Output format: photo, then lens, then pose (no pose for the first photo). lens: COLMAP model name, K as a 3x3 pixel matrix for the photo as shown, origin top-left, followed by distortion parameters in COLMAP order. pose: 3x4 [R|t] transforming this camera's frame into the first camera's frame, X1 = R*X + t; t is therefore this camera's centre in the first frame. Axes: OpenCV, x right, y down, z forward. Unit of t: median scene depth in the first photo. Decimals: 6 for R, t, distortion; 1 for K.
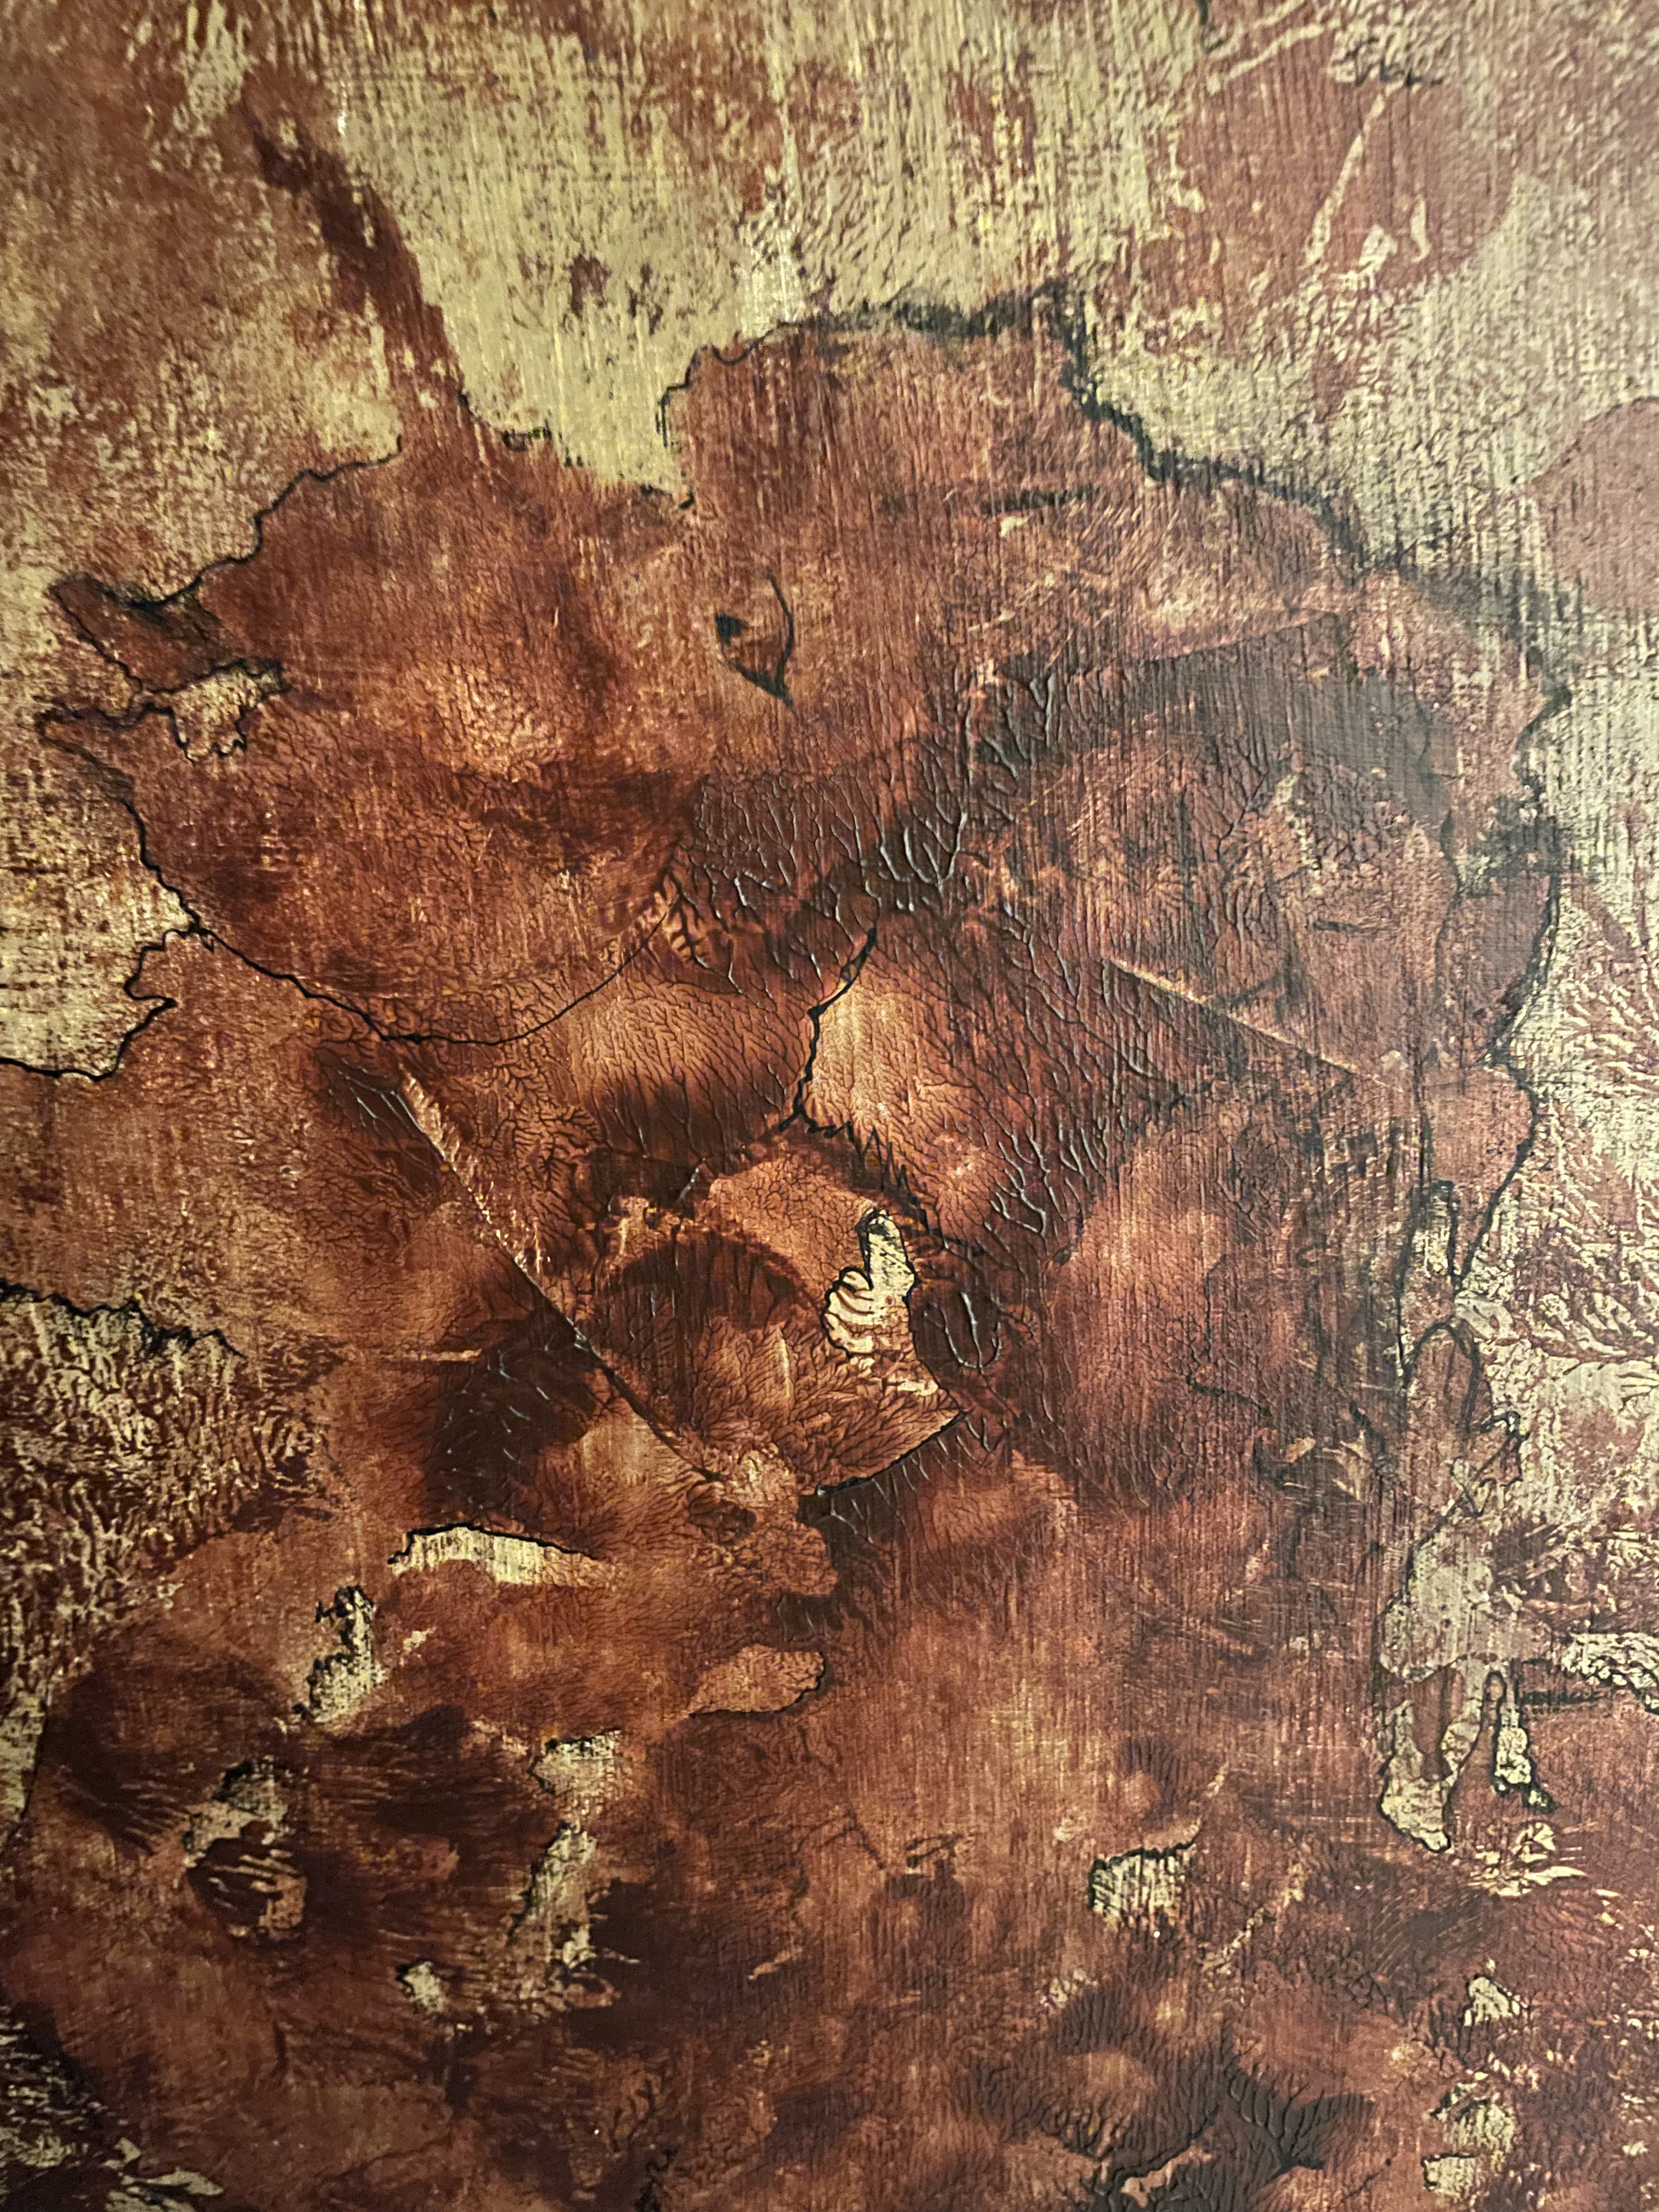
lens RADIAL K [[1672.0, 0, 829.8], [0, 1672.0, 1085.5], [0, 0, 1]] dist [0.048010, -0.073203]
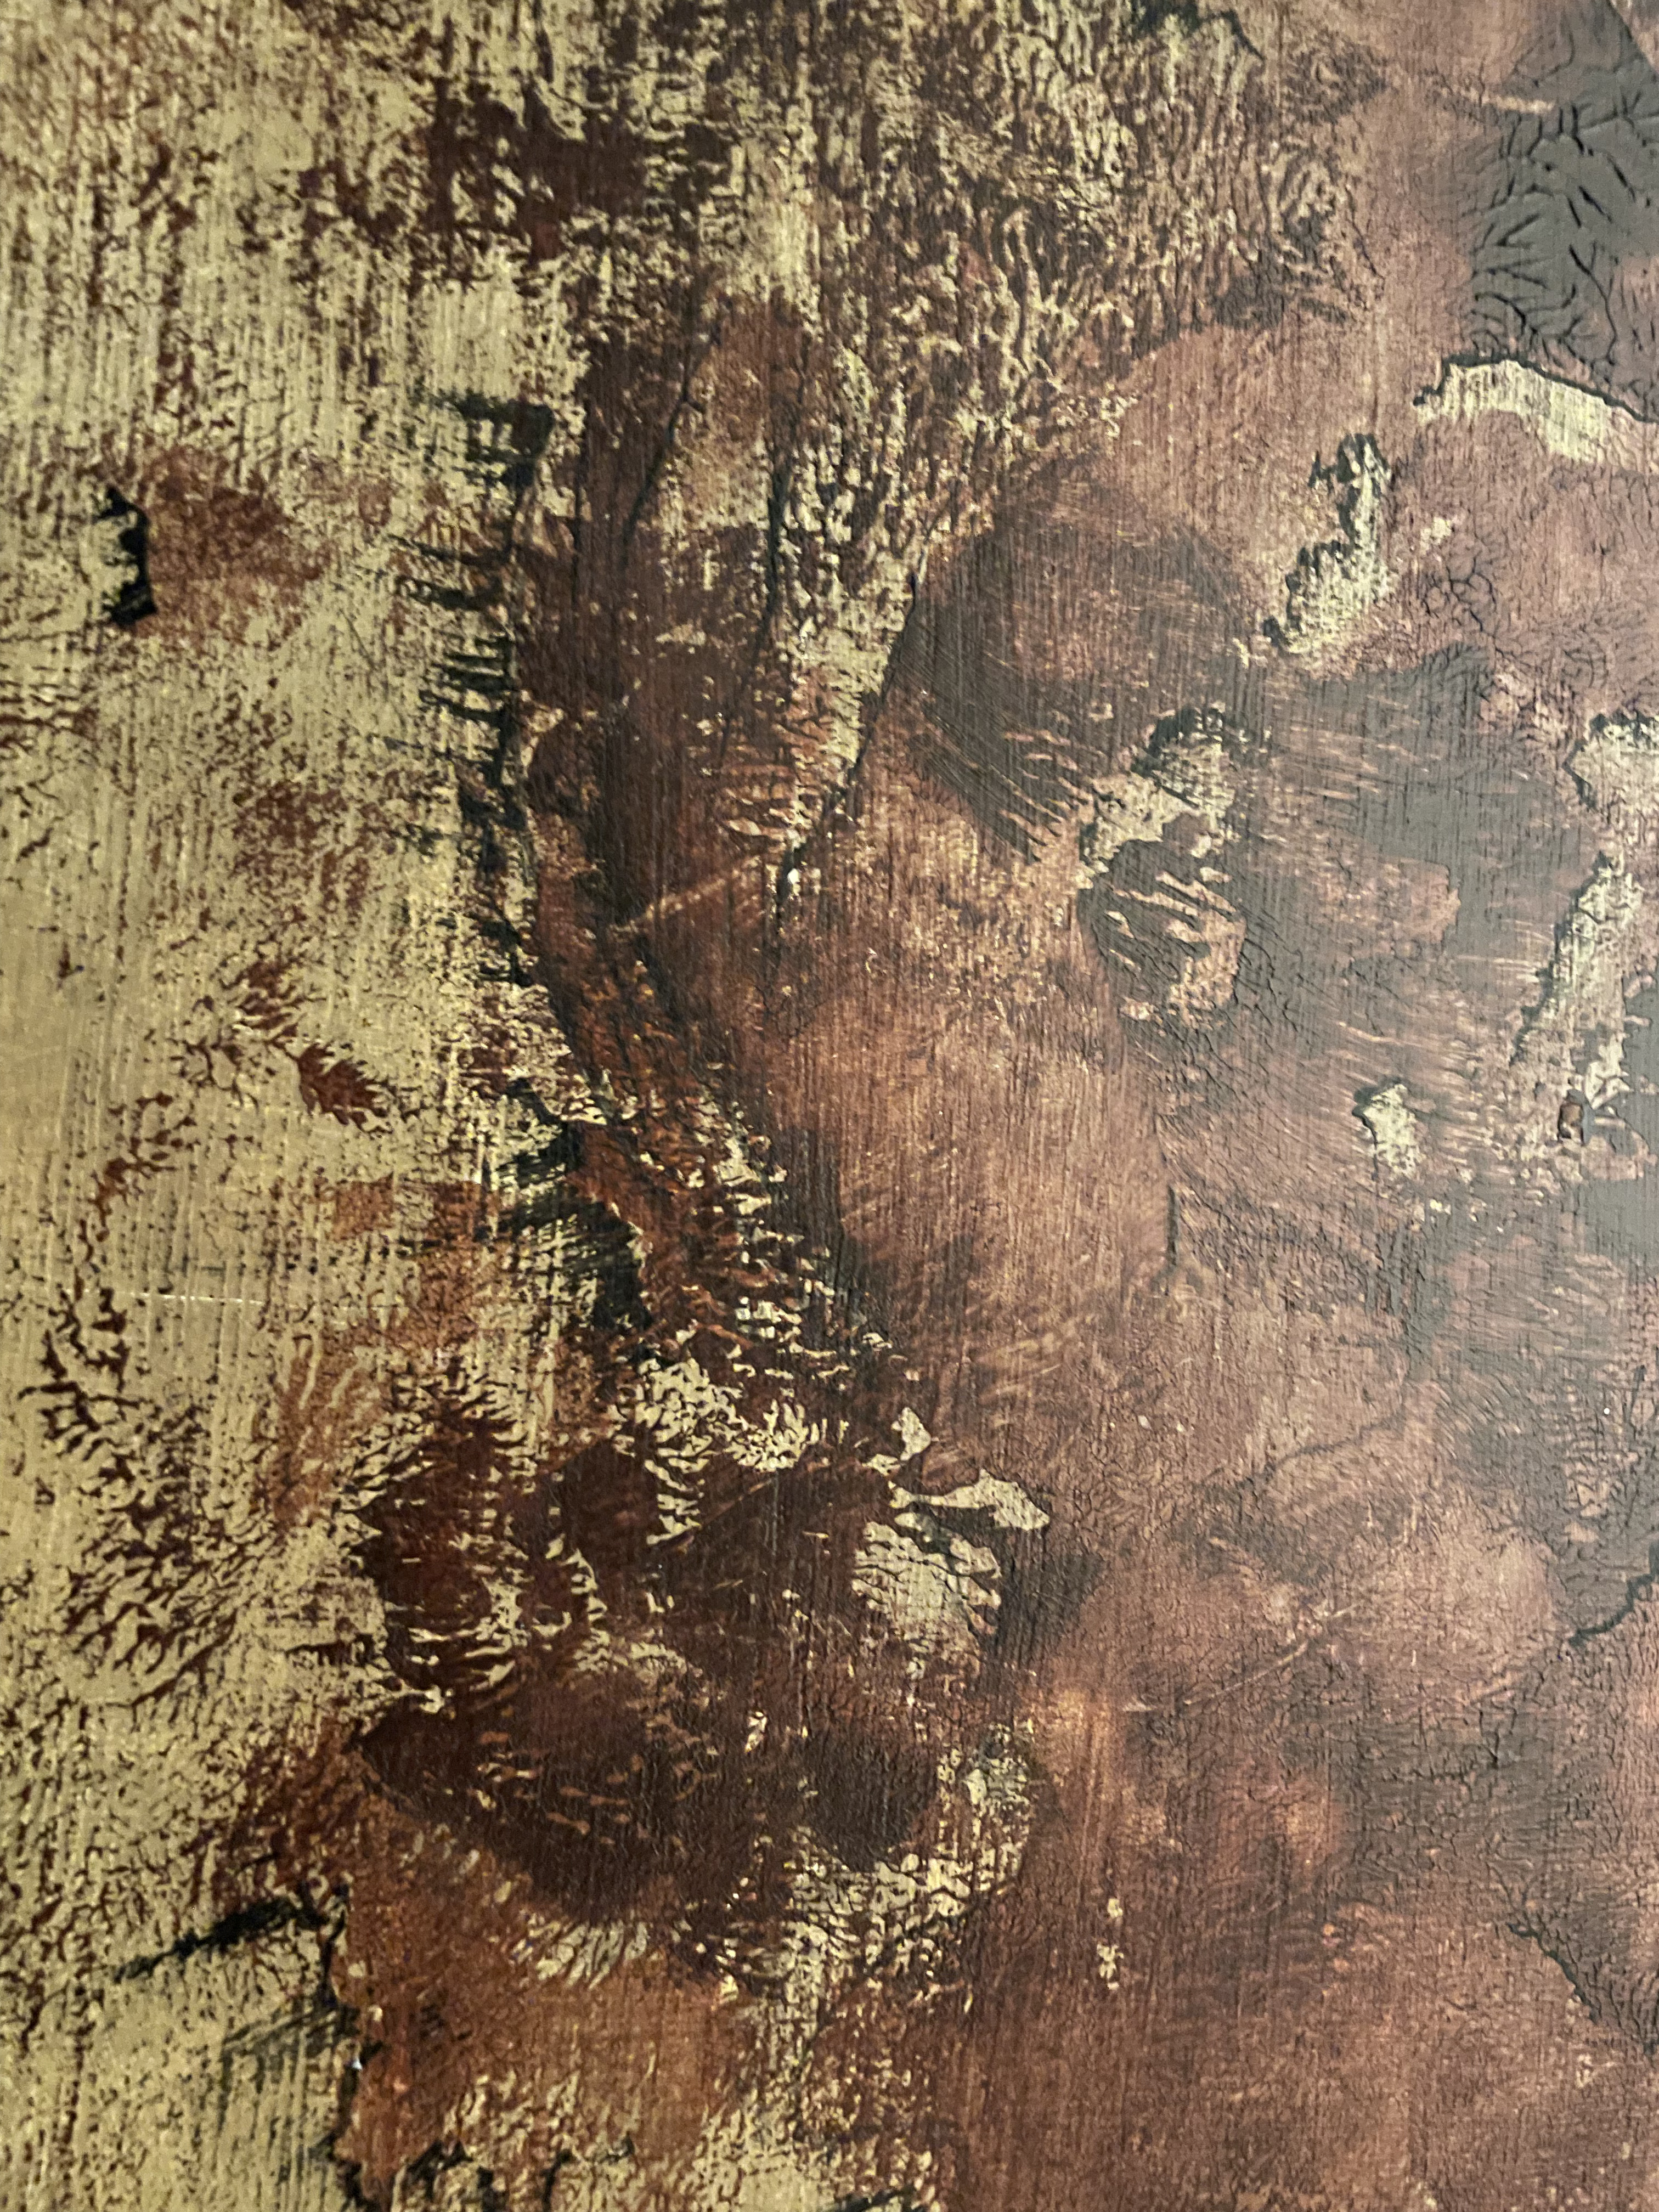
lens RADIAL K [[1672.0, 0, 833.5], [0, 1672.0, 1107.2], [0, 0, 1]] dist [0.048010, -0.073203]
pose [[0.988044, 0.029784, 0.151270, -0.588262], [0.008100, 0.969780, -0.243847, 0.724750], [-0.153961, 0.242157, 0.957944, 0.425028]]
